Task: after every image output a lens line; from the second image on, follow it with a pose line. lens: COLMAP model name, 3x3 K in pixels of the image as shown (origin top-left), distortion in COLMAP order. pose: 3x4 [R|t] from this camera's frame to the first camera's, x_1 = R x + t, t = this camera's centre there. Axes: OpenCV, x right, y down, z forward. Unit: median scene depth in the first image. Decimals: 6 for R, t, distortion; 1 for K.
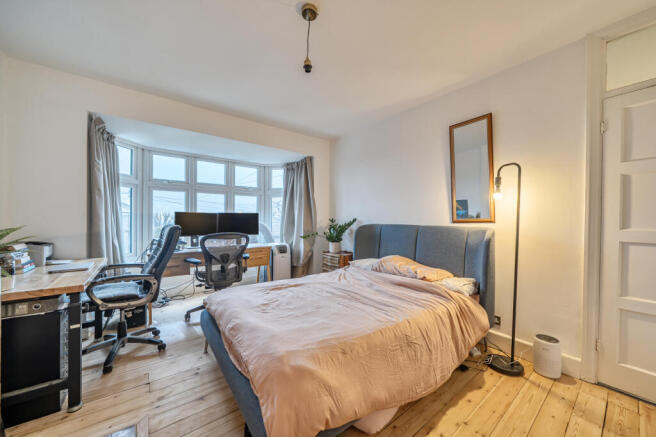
lens RADIAL K [[240.7, 0, 328.4], [0, 240.7, 220.5], [0, 0, 1]] dist [-0.000638, -0.000017]
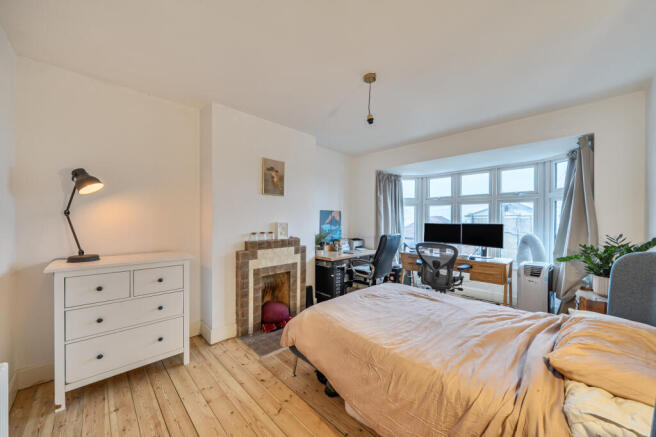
lens RADIAL K [[240.7, 0, 328.4], [0, 240.7, 220.5], [0, 0, 1]] dist [-0.000638, -0.000017]
pose [[0.129063, -0.005018, -0.991624, 0.516842], [-0.008280, 0.999947, -0.006138, -0.033769], [0.991602, 0.009003, 0.129014, 0.270852]]
